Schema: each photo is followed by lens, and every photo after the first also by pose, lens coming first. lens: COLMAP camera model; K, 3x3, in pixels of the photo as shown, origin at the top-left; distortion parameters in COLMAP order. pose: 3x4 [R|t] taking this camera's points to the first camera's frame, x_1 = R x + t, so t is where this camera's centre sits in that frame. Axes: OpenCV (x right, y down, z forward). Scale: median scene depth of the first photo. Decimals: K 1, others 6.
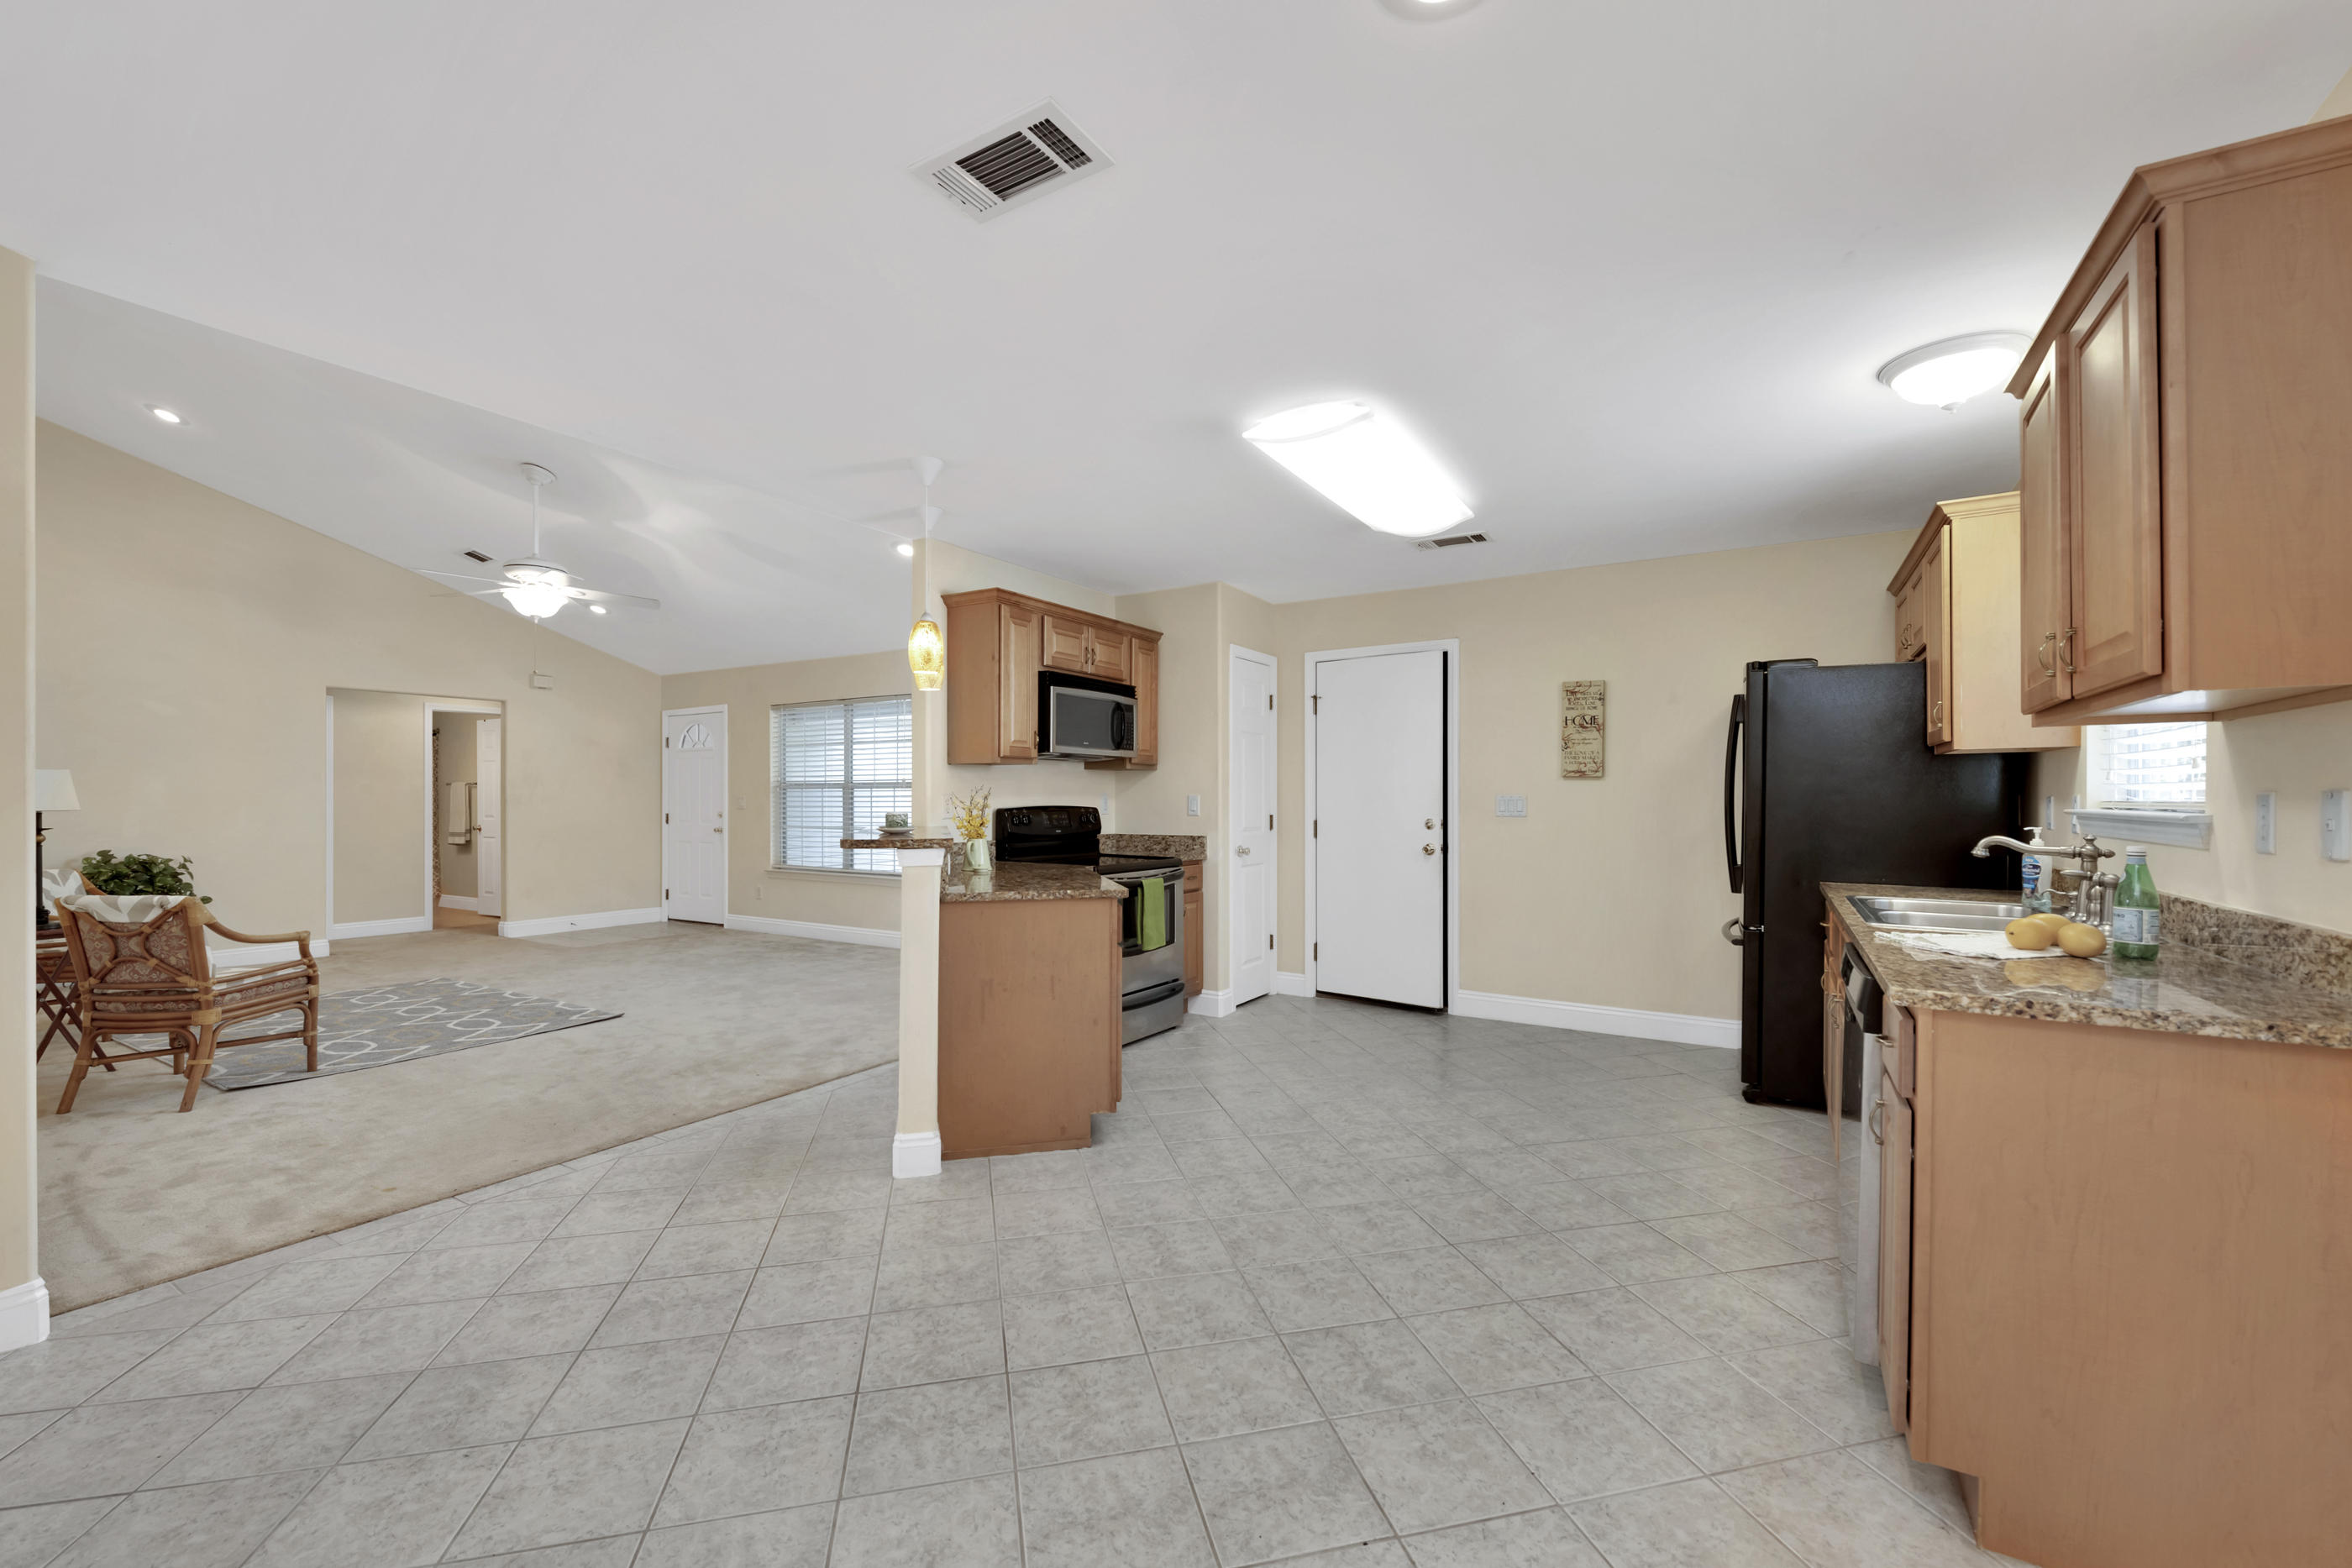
lens RADIAL K [[951.9, 0, 1186.4], [0, 951.9, 794.1], [0, 0, 1]] dist [0.001130, -0.004439]
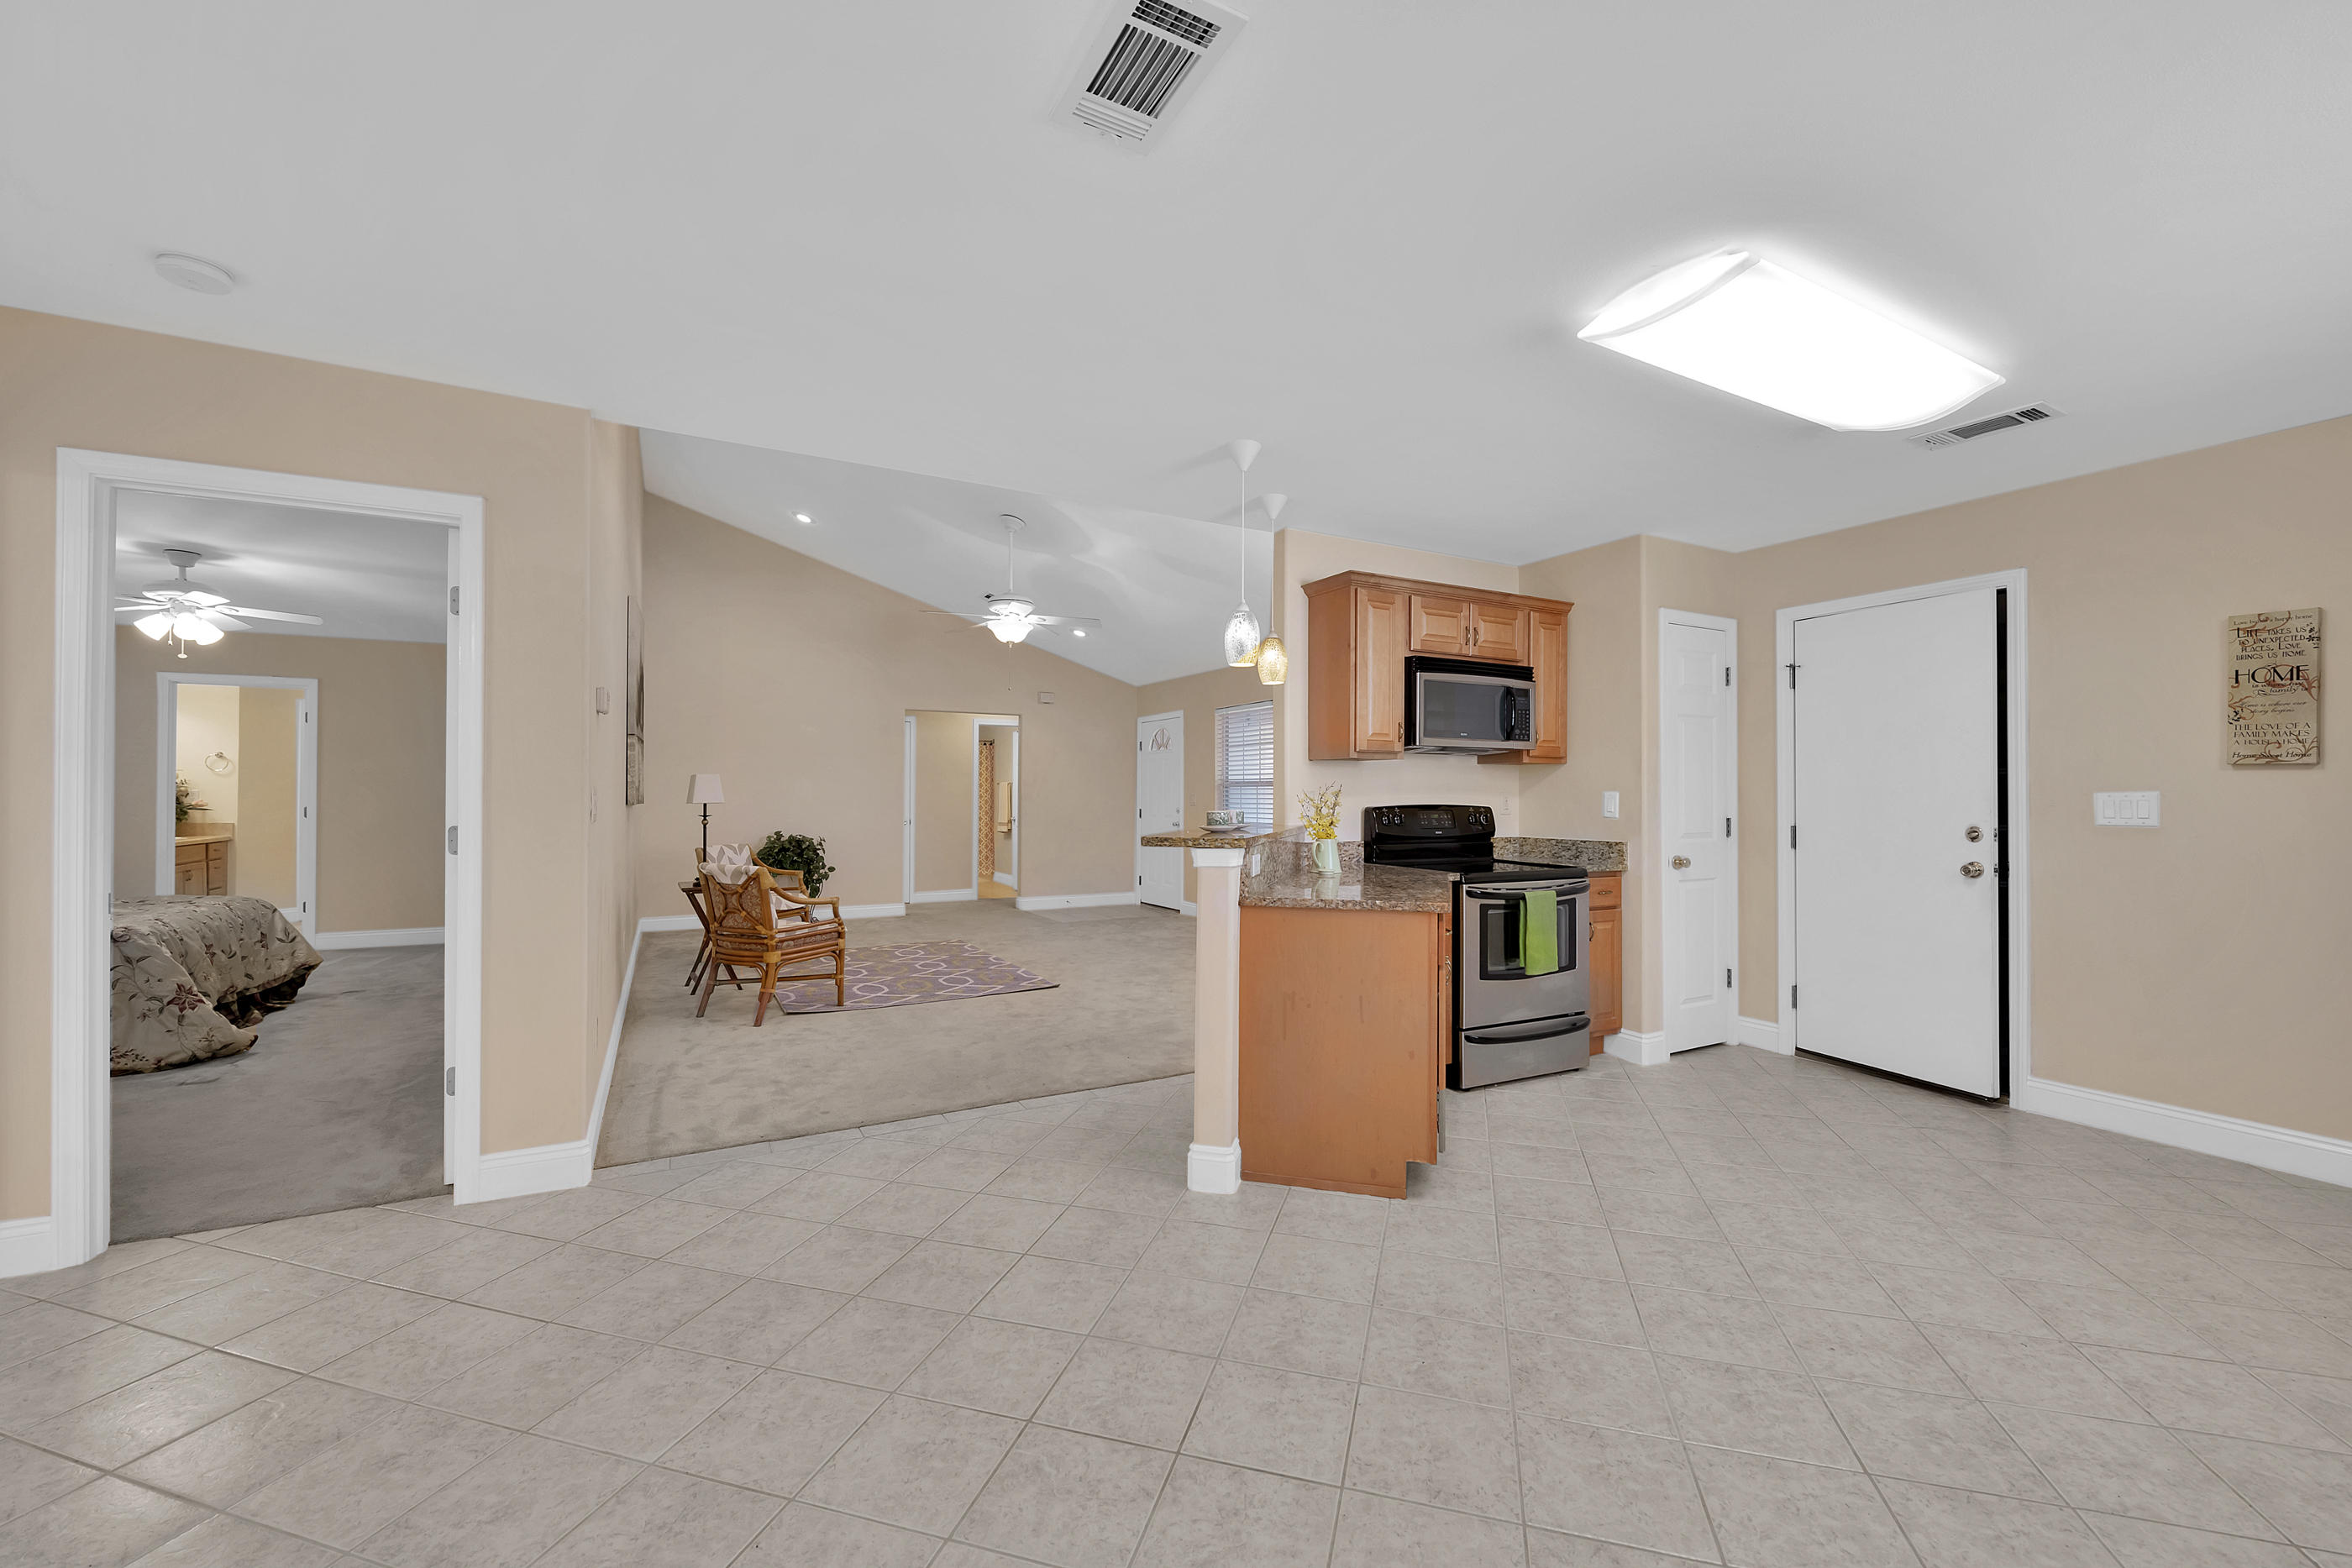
lens RADIAL K [[943.4, 0, 1176.0], [0, 943.4, 784.0], [0, 0, 1]] dist [0.001244, -0.003789]
pose [[0.864024, -0.003539, -0.503438, 0.123026], [-0.000547, 0.999968, -0.007969, 0.000003], [0.503450, 0.007161, 0.863995, 0.121673]]
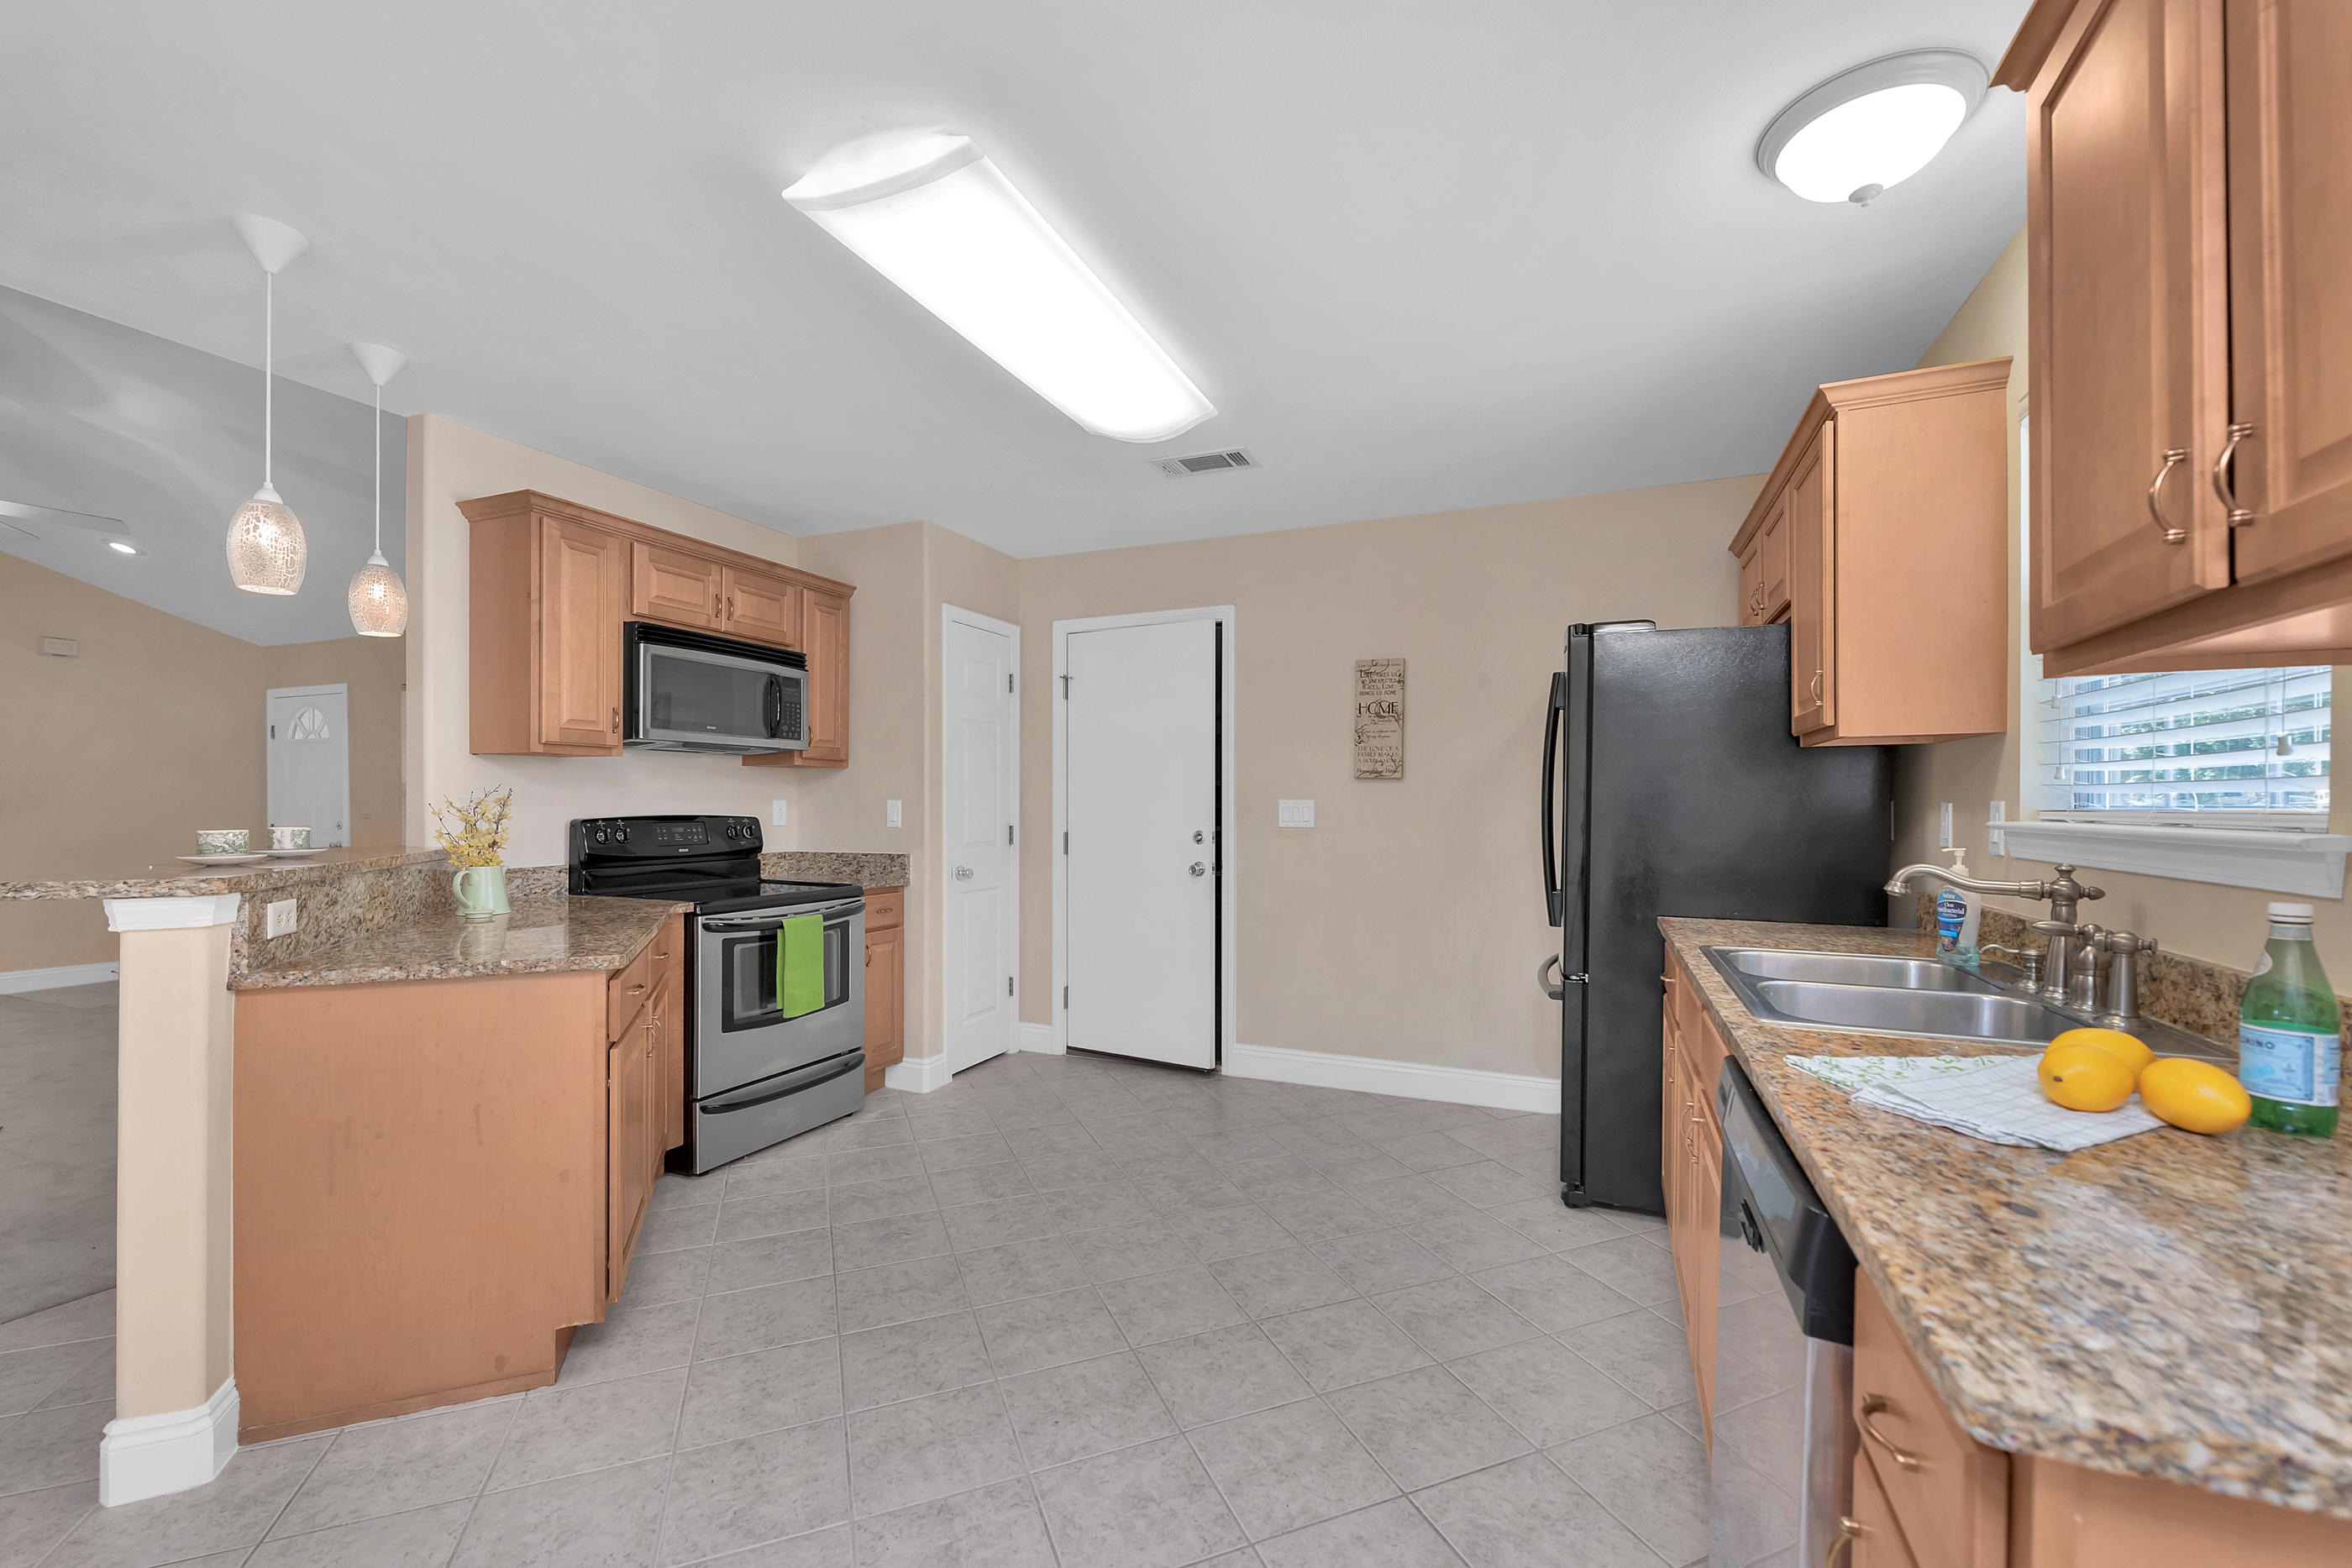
lens RADIAL K [[947.5, 0, 1194.3], [0, 947.5, 803.4], [0, 0, 1]] dist [0.002077, -0.004055]
pose [[0.988044, 0.000704, 0.154173, 0.167023], [-0.001231, 0.999994, 0.003325, 0.000682], [-0.154170, -0.003475, 0.988038, 0.280863]]
